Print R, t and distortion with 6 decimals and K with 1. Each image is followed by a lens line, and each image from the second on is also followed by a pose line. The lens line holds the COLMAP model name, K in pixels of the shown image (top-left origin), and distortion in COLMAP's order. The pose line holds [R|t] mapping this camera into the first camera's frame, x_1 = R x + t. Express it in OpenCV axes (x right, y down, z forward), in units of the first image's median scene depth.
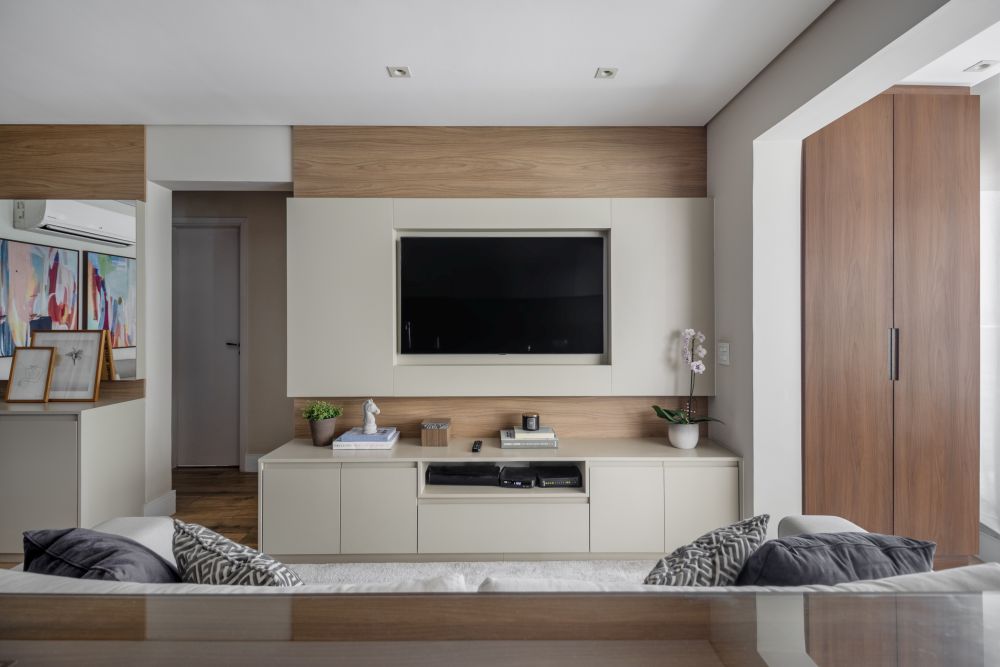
lens RADIAL K [[456.1, 0, 534.8], [0, 456.1, 319.6], [0, 0, 1]] dist [-0.018523, 0.000996]
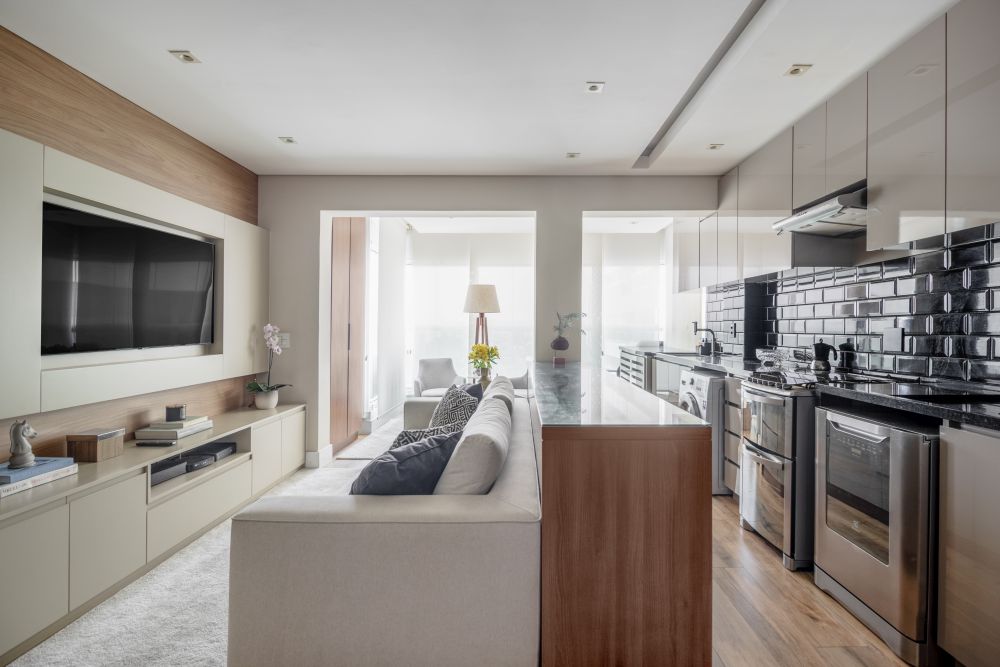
lens RADIAL K [[456.1, 0, 487.7], [0, 456.1, 332.3], [0, 0, 1]] dist [-0.018523, 0.000996]
pose [[0.086091, -0.013951, 0.996190, -0.956557], [-0.008362, 0.999857, 0.014725, 0.020498], [-0.996252, -0.009598, 0.085962, 0.205837]]
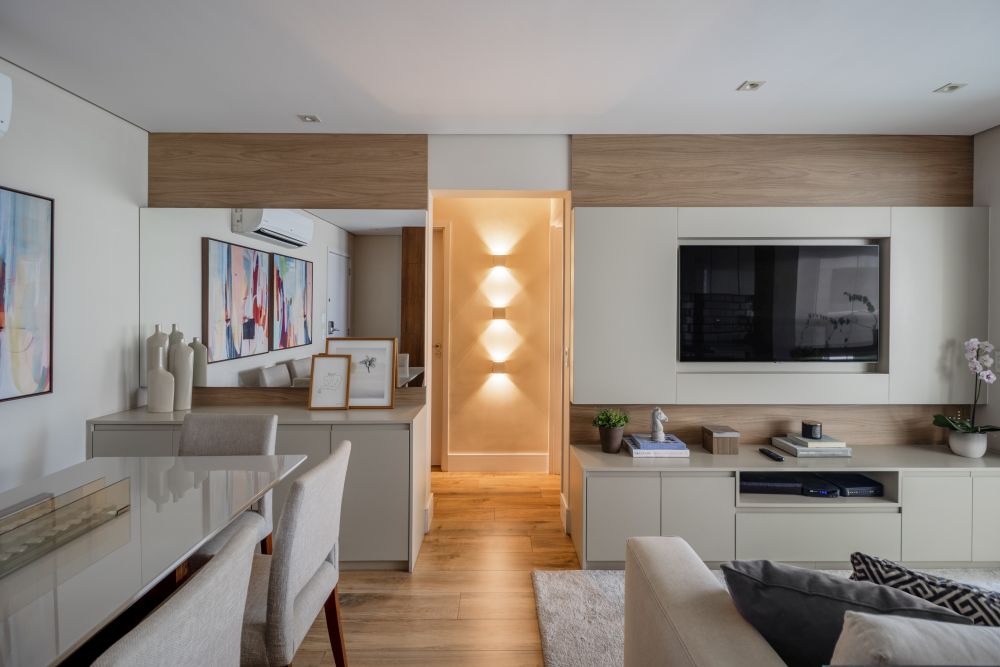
lens RADIAL K [[456.1, 0, 519.8], [0, 456.1, 312.1], [0, 0, 1]] dist [-0.018523, 0.000996]
pose [[0.999516, 0.003106, -0.030944, -0.613337], [-0.002980, 0.999987, 0.004101, -0.037662], [0.030957, -0.004007, 0.999513, -0.016774]]
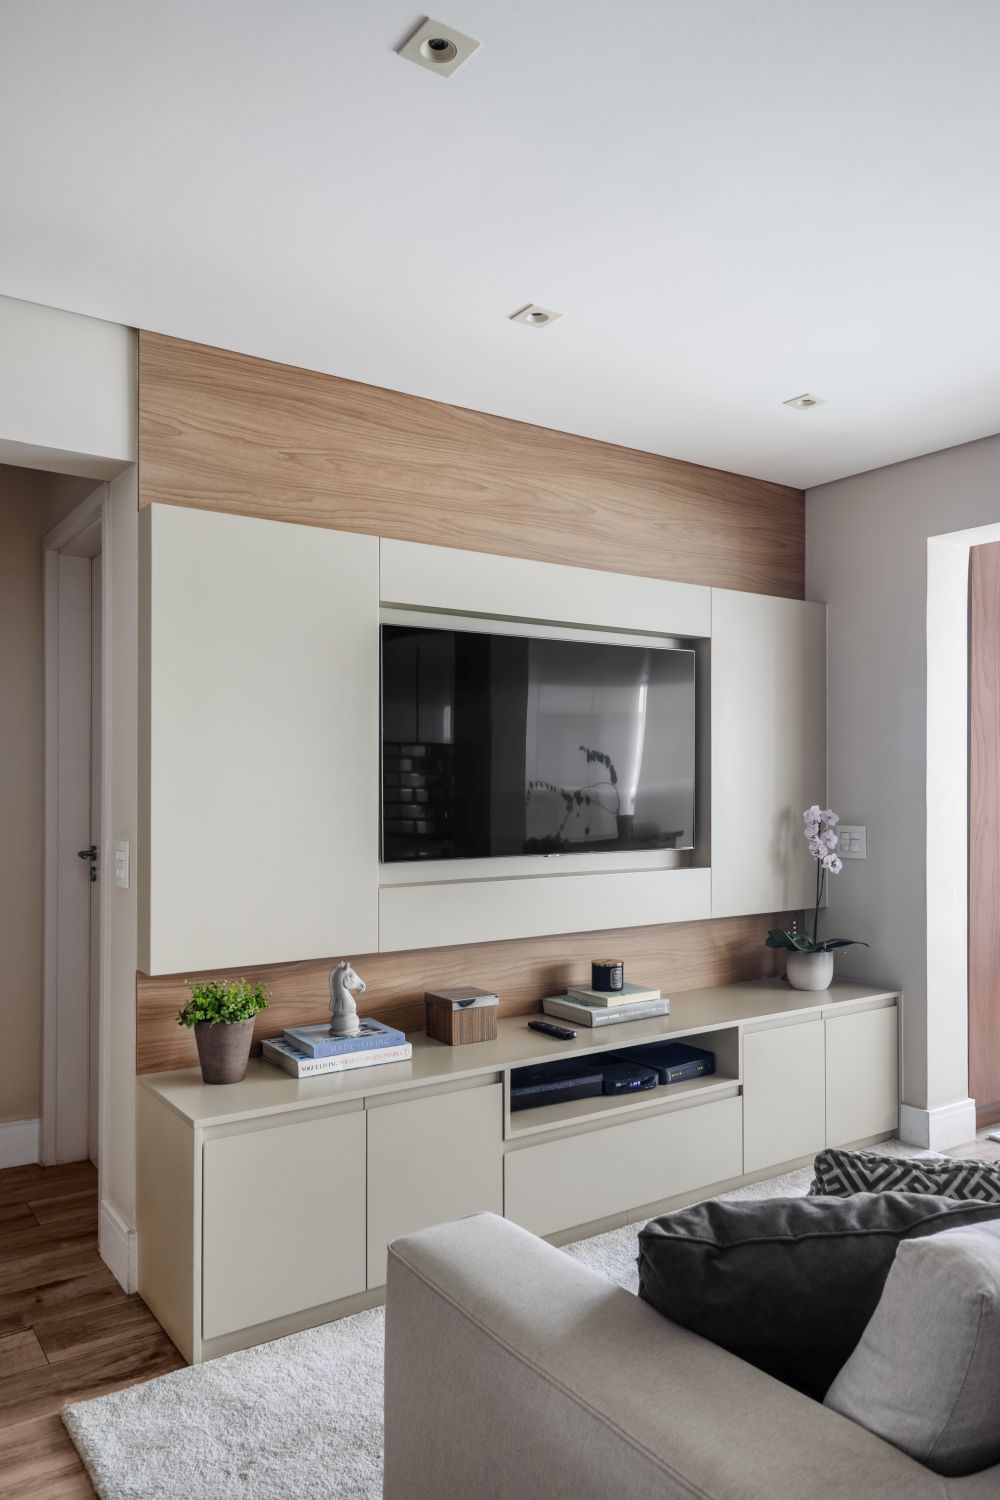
lens RADIAL K [[969.2, 0, 539.7], [0, 969.2, 780.9], [0, 0, 1]] dist [-0.015060, -0.004657]
pose [[0.844196, 0.003062, 0.536025, -0.699091], [-0.002941, 0.999995, -0.001081, -0.010737], [-0.536026, -0.000664, 0.844201, 0.050858]]
